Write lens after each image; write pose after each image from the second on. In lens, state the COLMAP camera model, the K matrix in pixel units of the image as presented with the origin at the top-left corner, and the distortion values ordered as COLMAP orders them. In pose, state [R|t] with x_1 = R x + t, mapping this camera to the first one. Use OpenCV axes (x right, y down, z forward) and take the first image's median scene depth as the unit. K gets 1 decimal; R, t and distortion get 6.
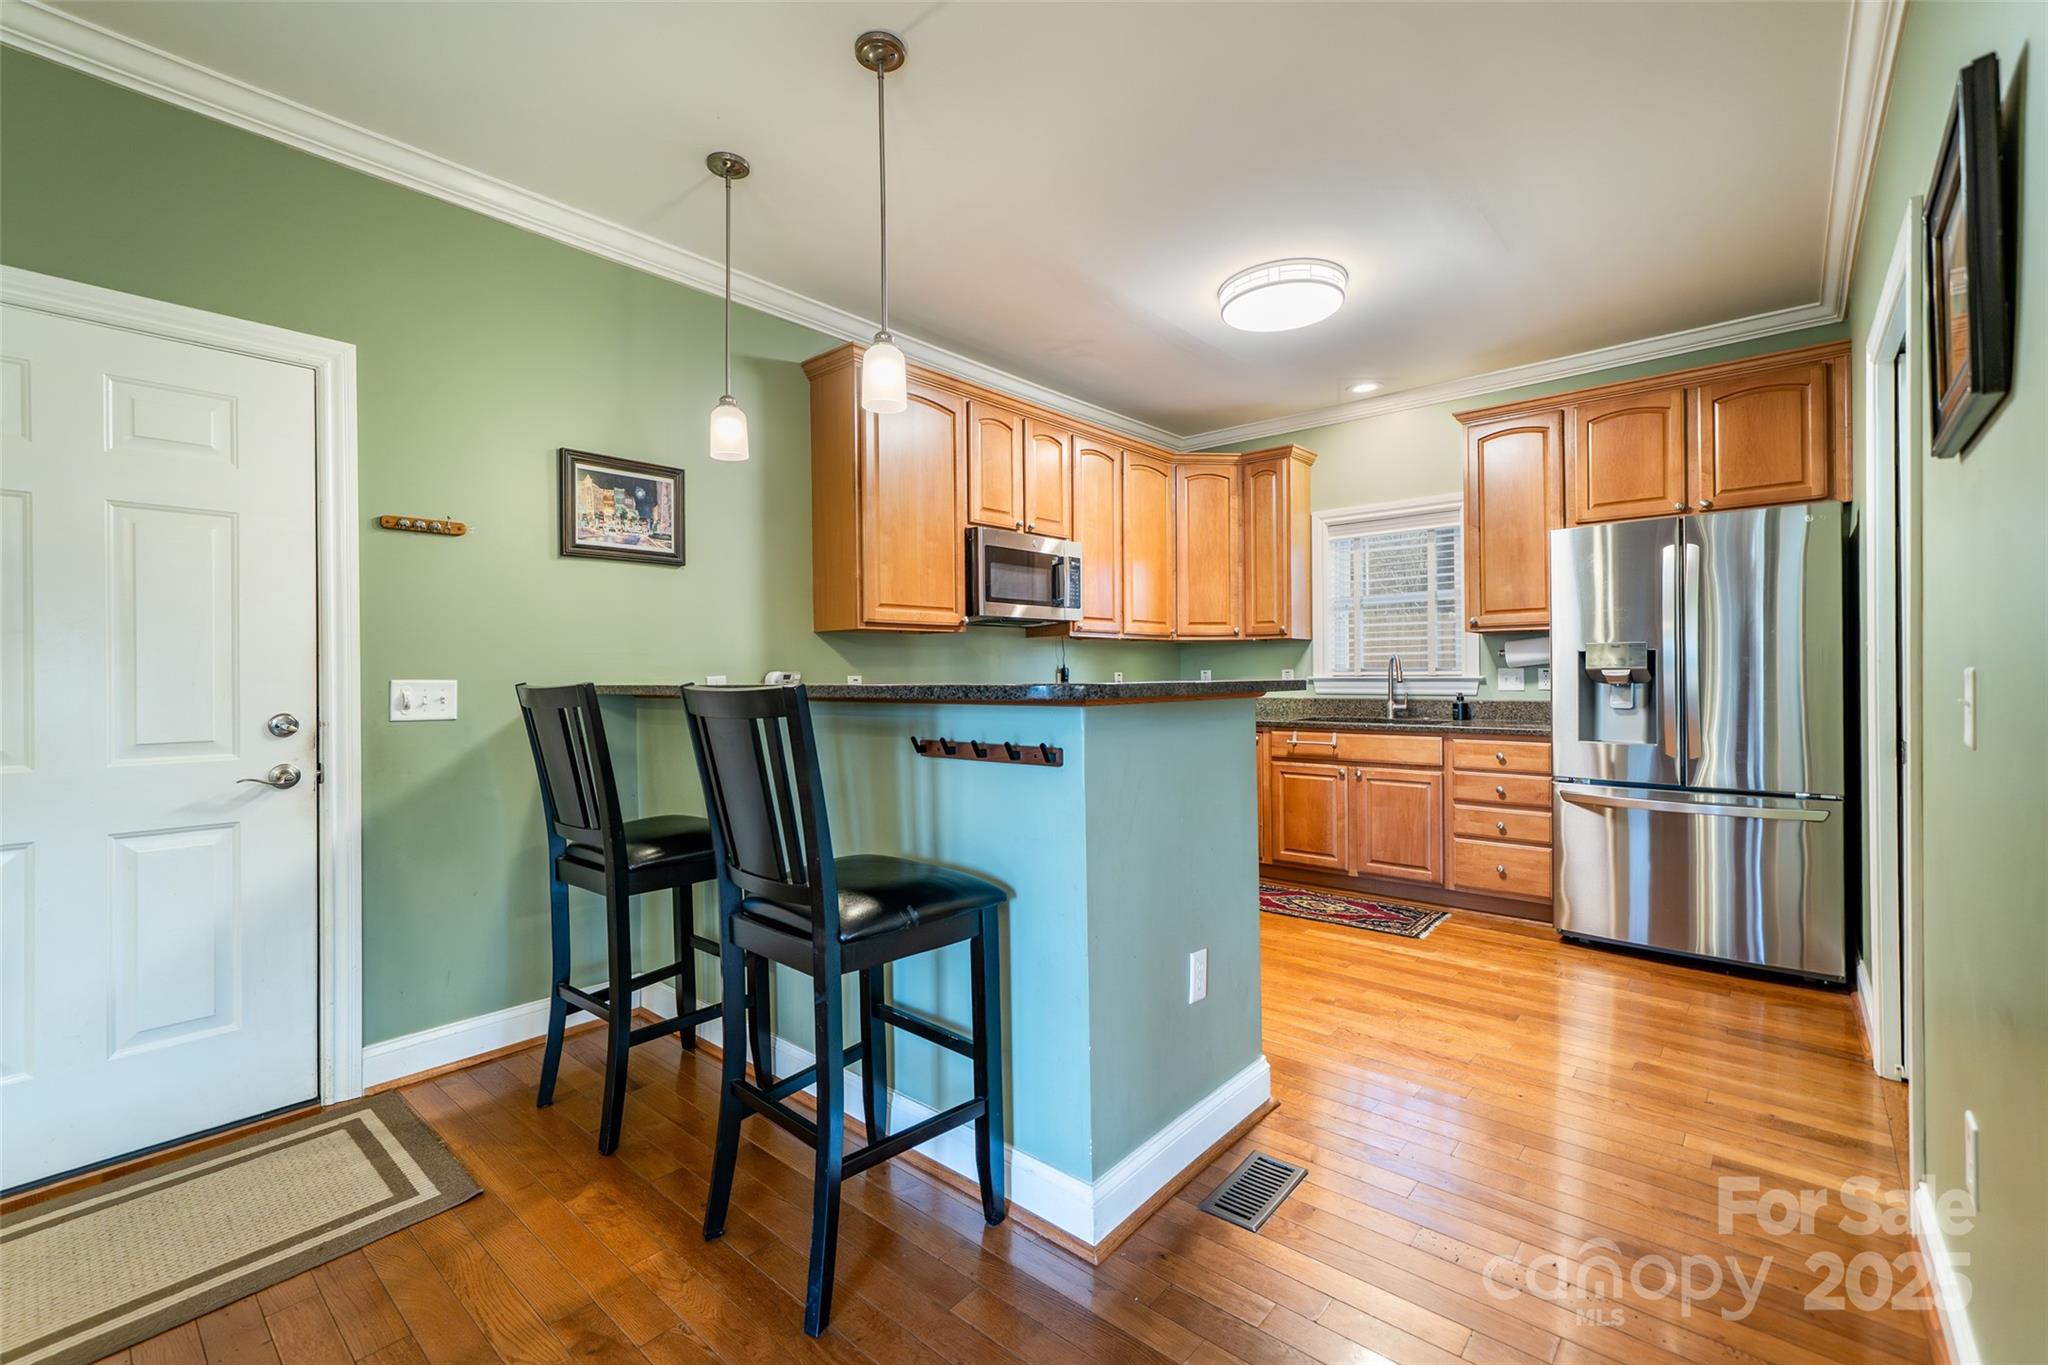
lens RADIAL K [[876.4, 0, 1016.0], [0, 876.4, 675.3], [0, 0, 1]] dist [0.013844, 0.000232]
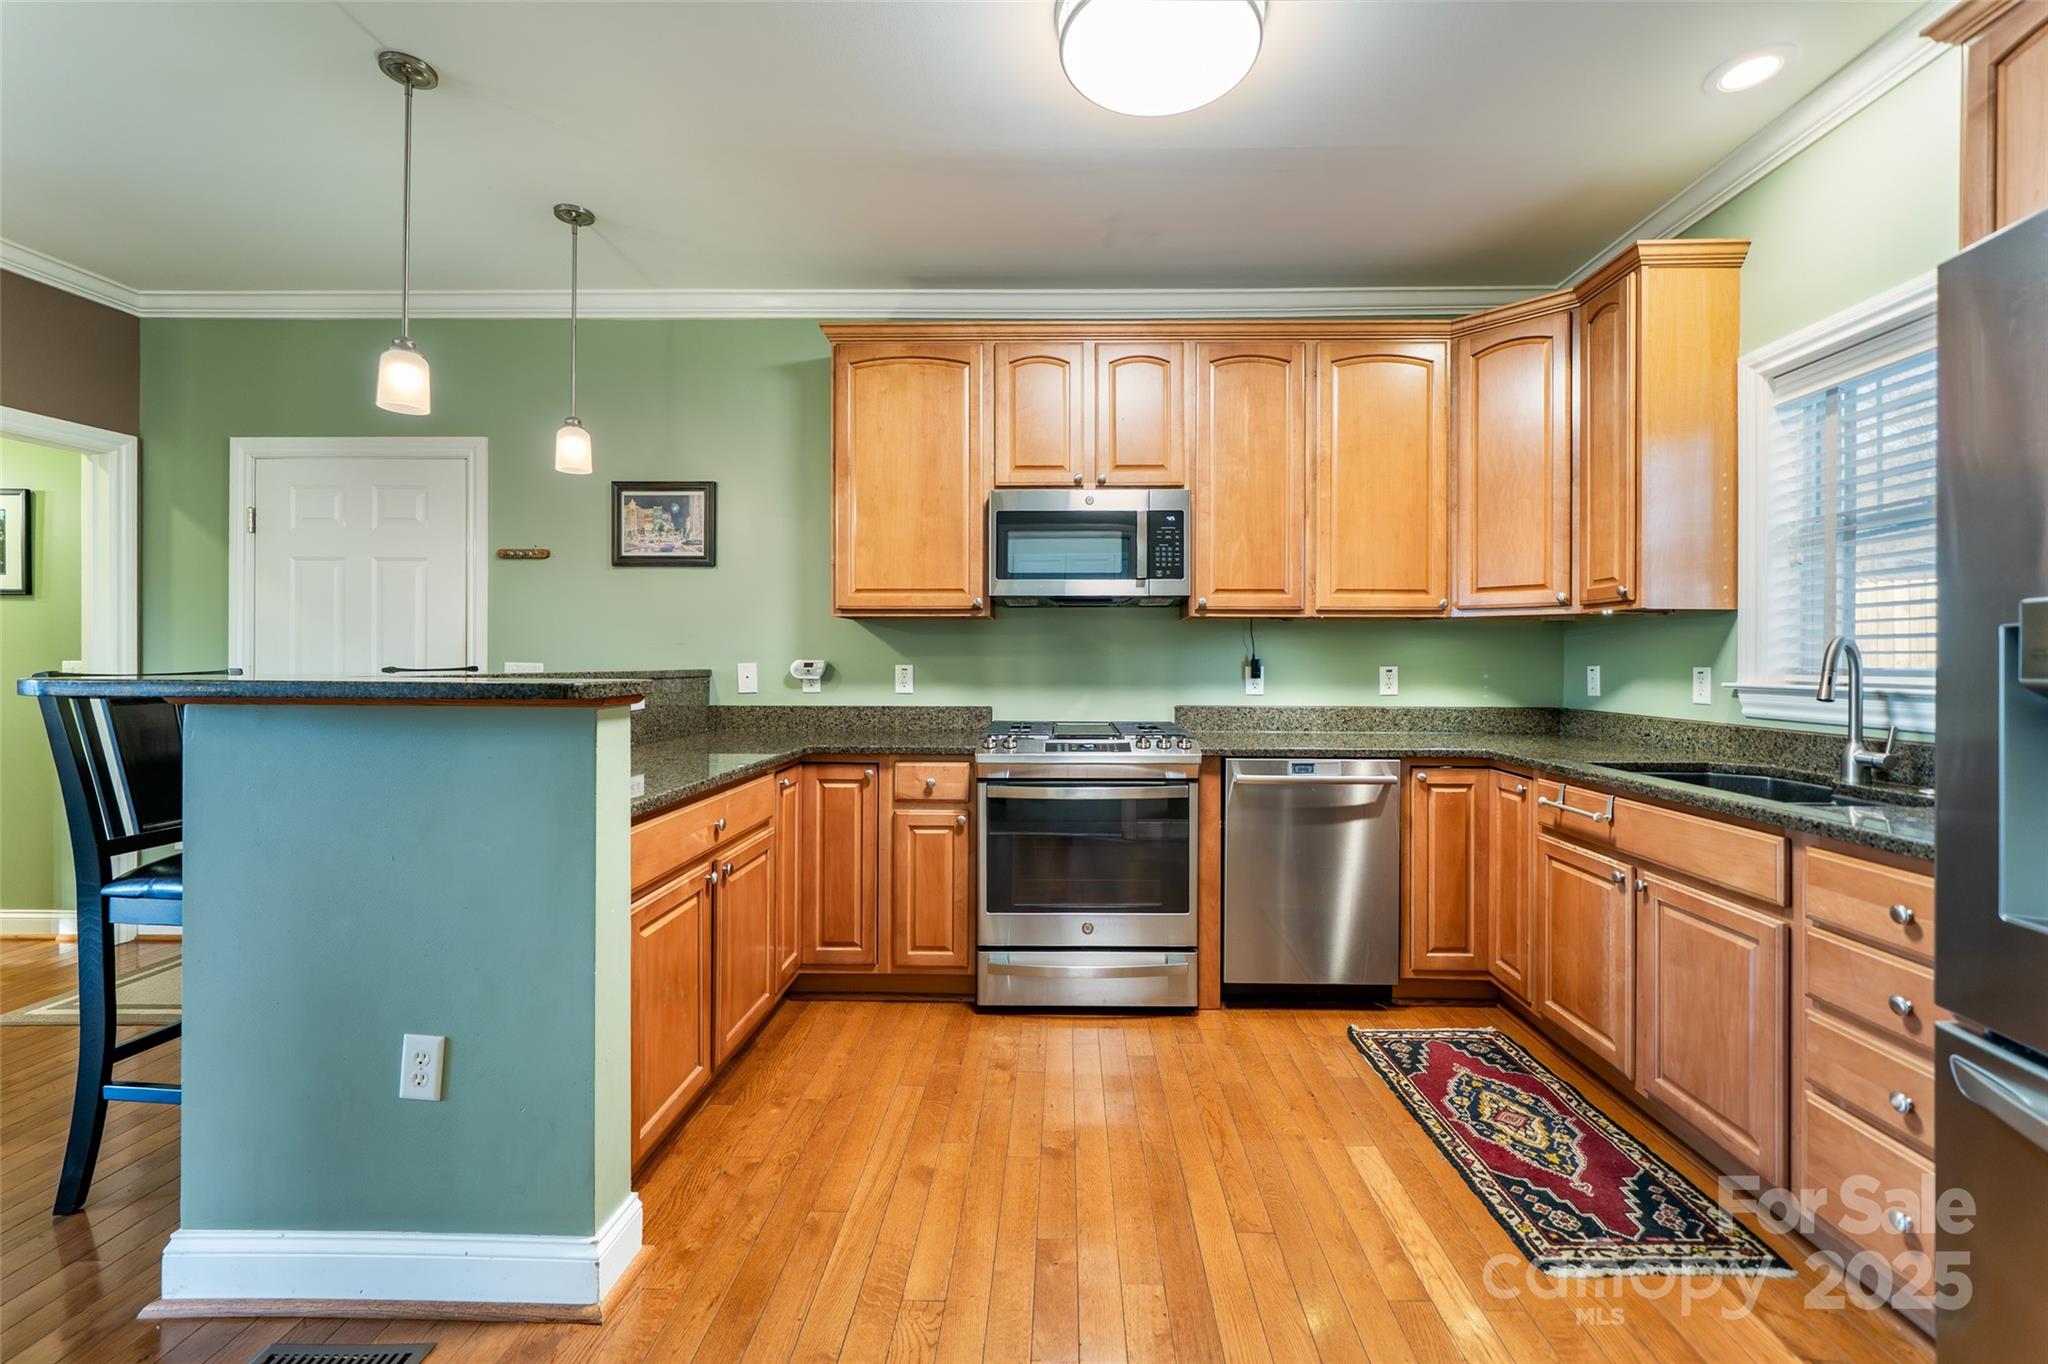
lens RADIAL K [[827.0, 0, 1030.6], [0, 827.0, 667.0], [0, 0, 1]] dist [0.004617, 0.000122]
pose [[0.646181, 0.015814, -0.763021, 0.581951], [-0.014983, 0.999855, 0.008034, -0.006669], [0.763038, 0.006241, 0.646324, 0.506573]]
